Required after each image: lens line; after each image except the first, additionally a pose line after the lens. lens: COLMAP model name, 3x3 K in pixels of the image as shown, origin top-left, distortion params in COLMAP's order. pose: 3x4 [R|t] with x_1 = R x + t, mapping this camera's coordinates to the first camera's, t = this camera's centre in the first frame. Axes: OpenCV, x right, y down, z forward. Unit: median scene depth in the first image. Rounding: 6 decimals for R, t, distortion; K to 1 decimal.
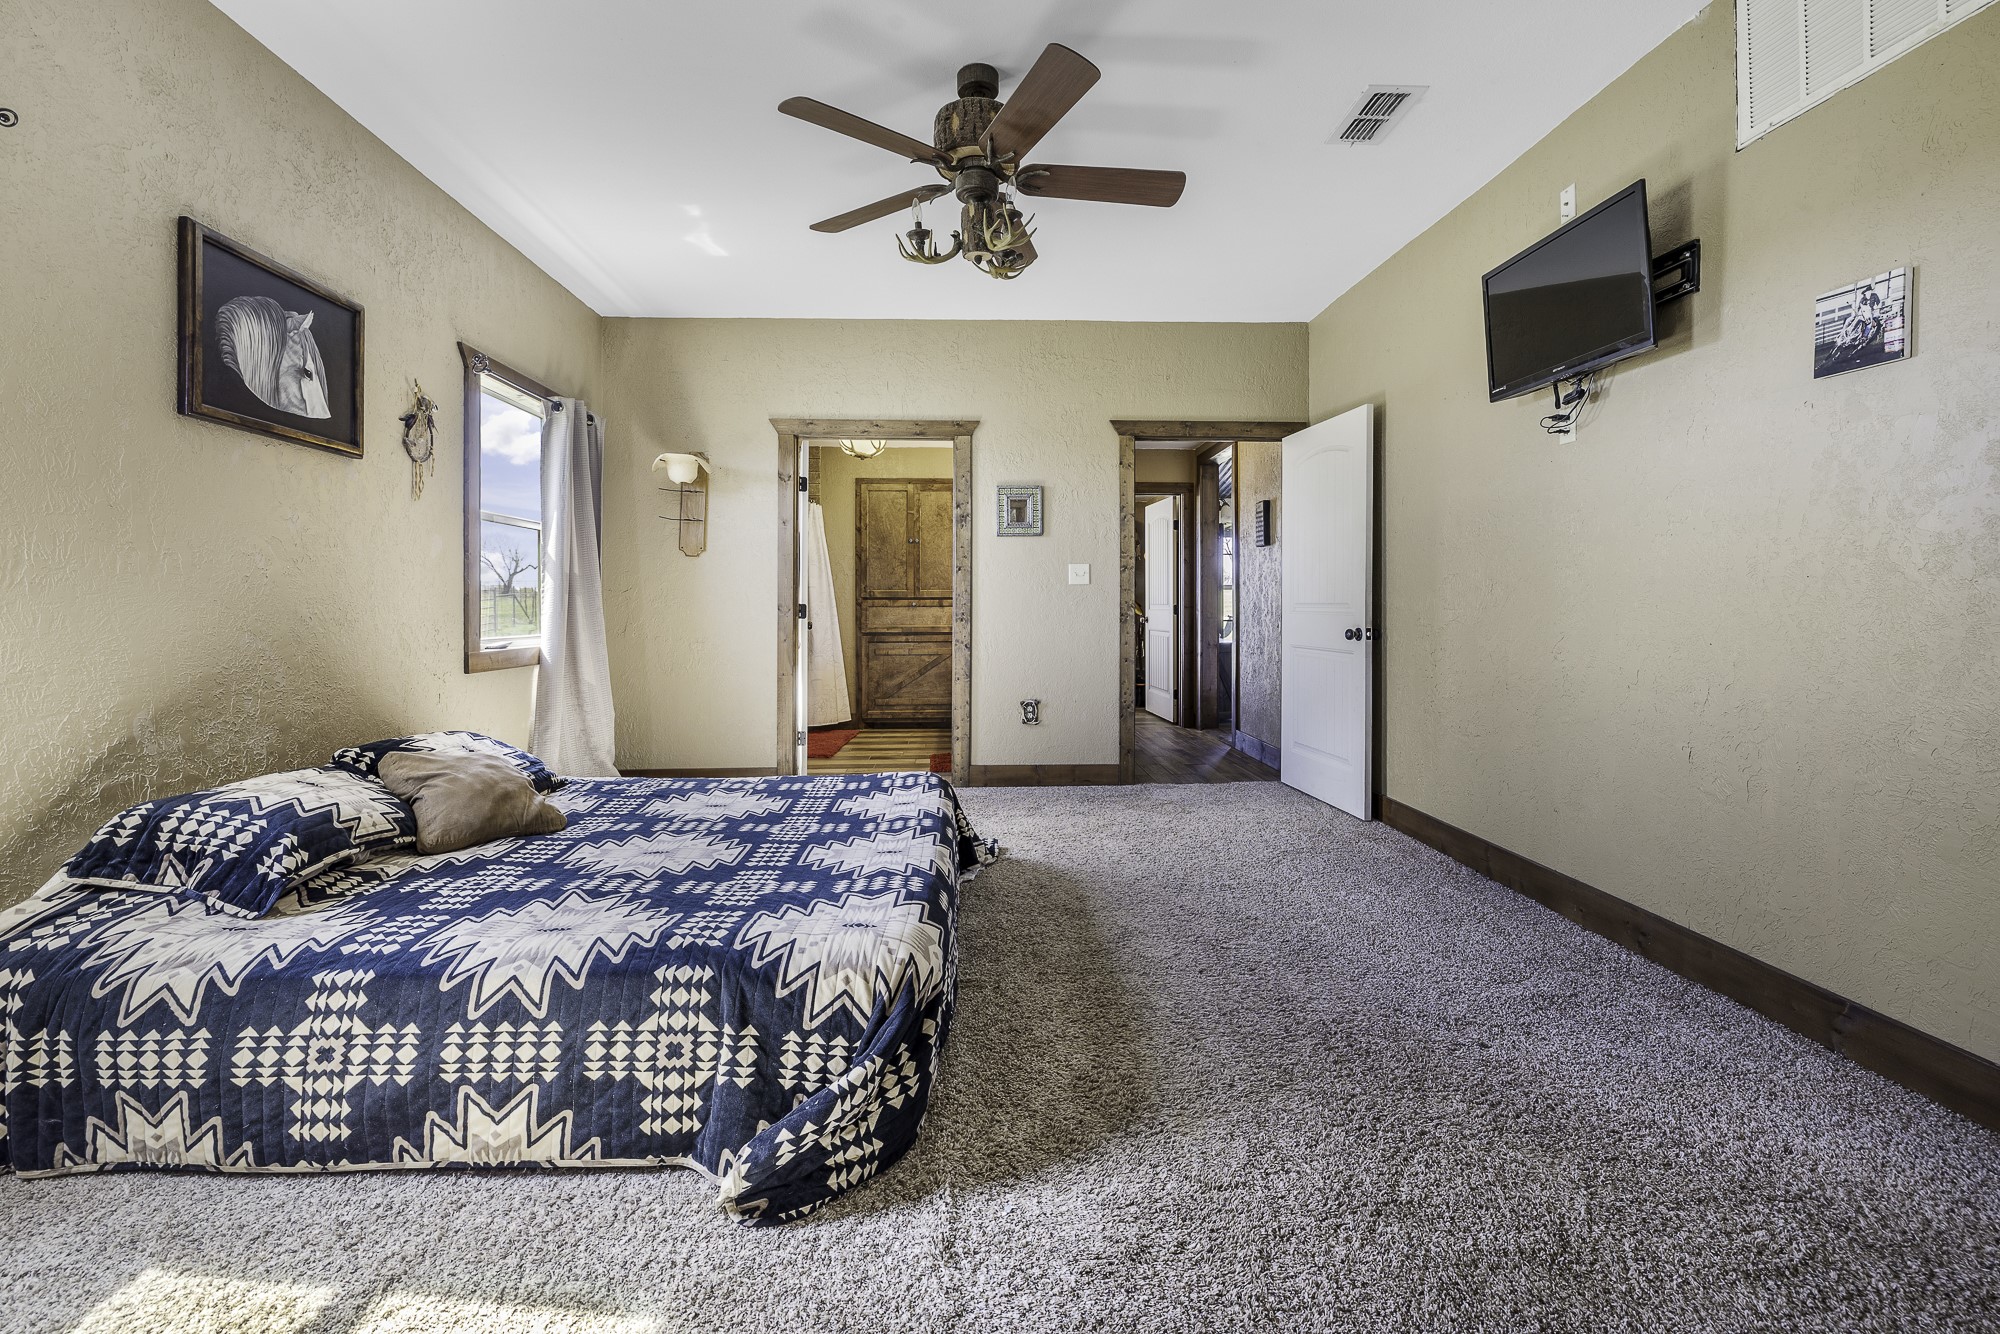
lens RADIAL K [[872.7, 0, 1009.3], [0, 872.7, 599.4], [0, 0, 1]] dist [0.000944, 0.000449]
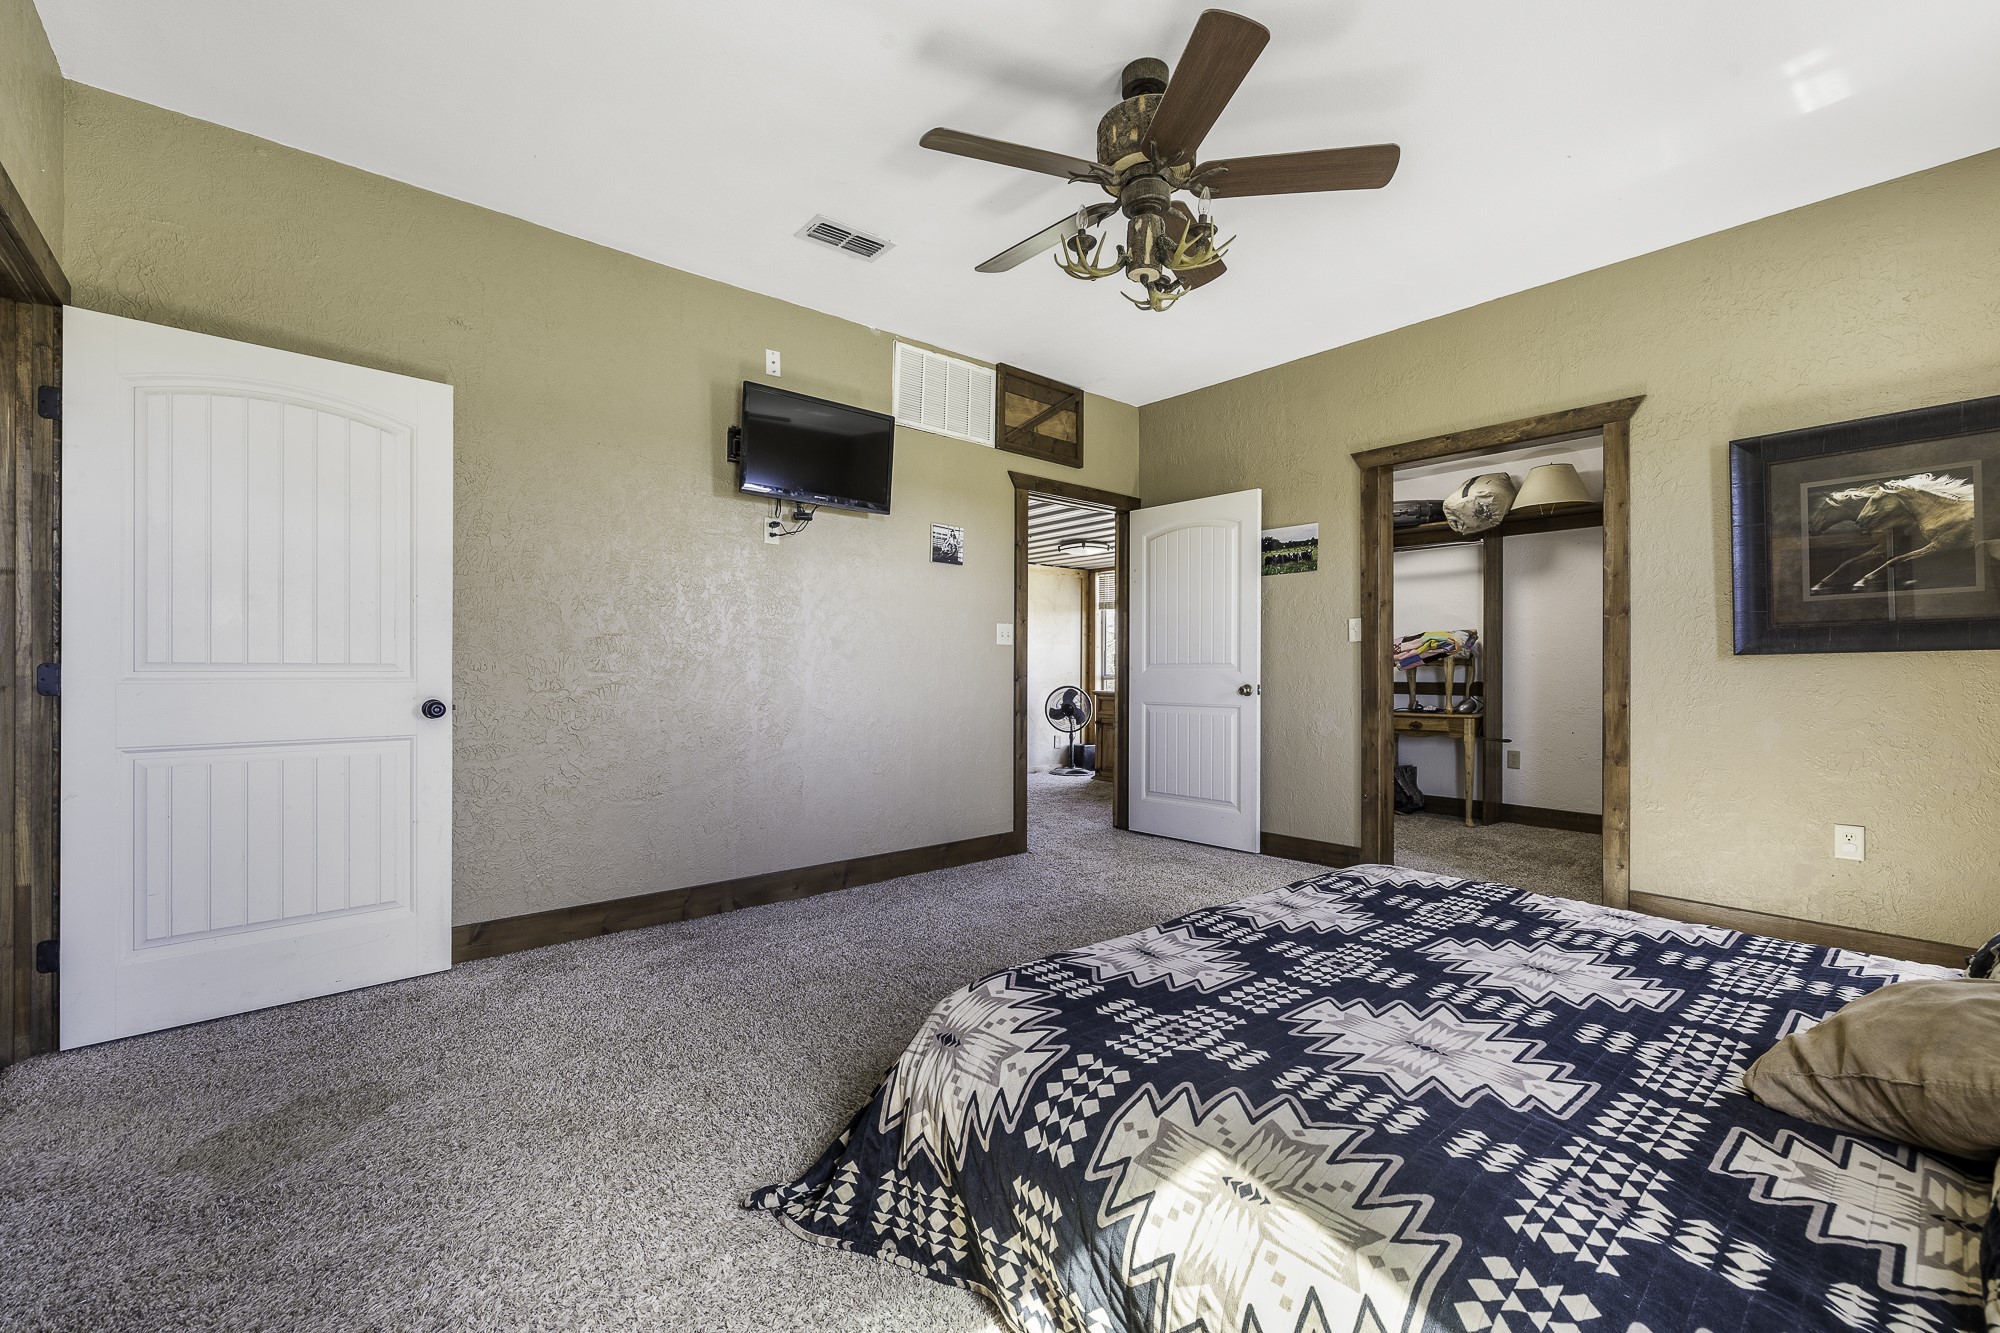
lens RADIAL K [[829.5, 0, 1000.0], [0, 829.5, 666.5], [0, 0, 1]] dist [0.002248, 0.000375]
pose [[-0.595347, 0.007241, 0.803436, -0.382503], [-0.001991, 0.999943, -0.010488, 0.011811], [-0.803466, -0.007844, -0.595299, 0.986544]]
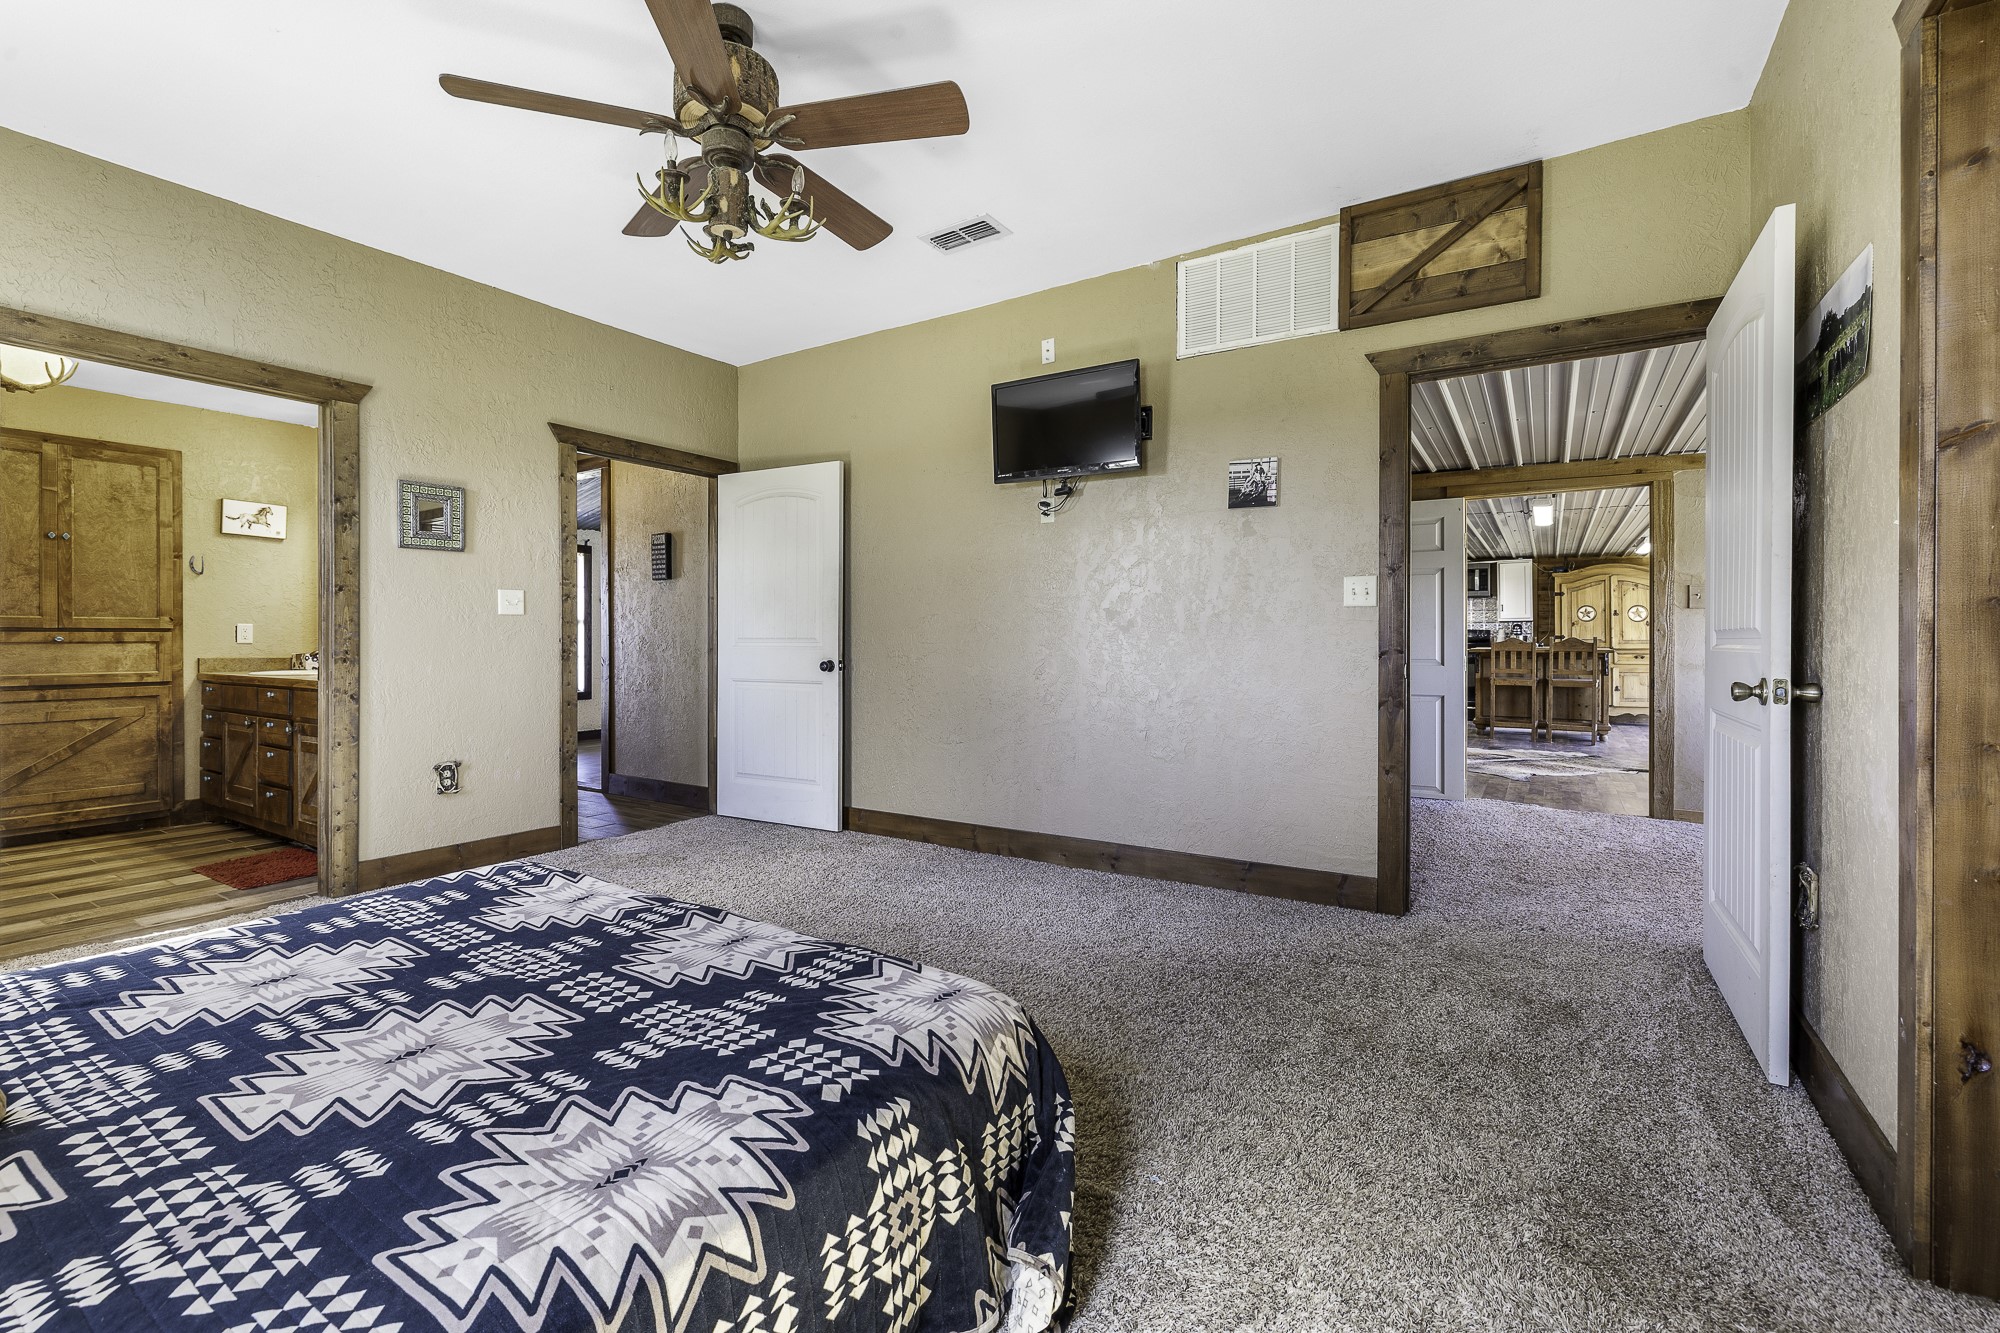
lens RADIAL K [[851.6, 0, 1001.9], [0, 851.6, 639.9], [0, 0, 1]] dist [0.001088, -0.000255]
pose [[0.585105, 0.000354, 0.810957, -0.339149], [-0.004326, 0.999987, 0.002685, 0.002477], [-0.810946, -0.005079, 0.585099, 0.178027]]
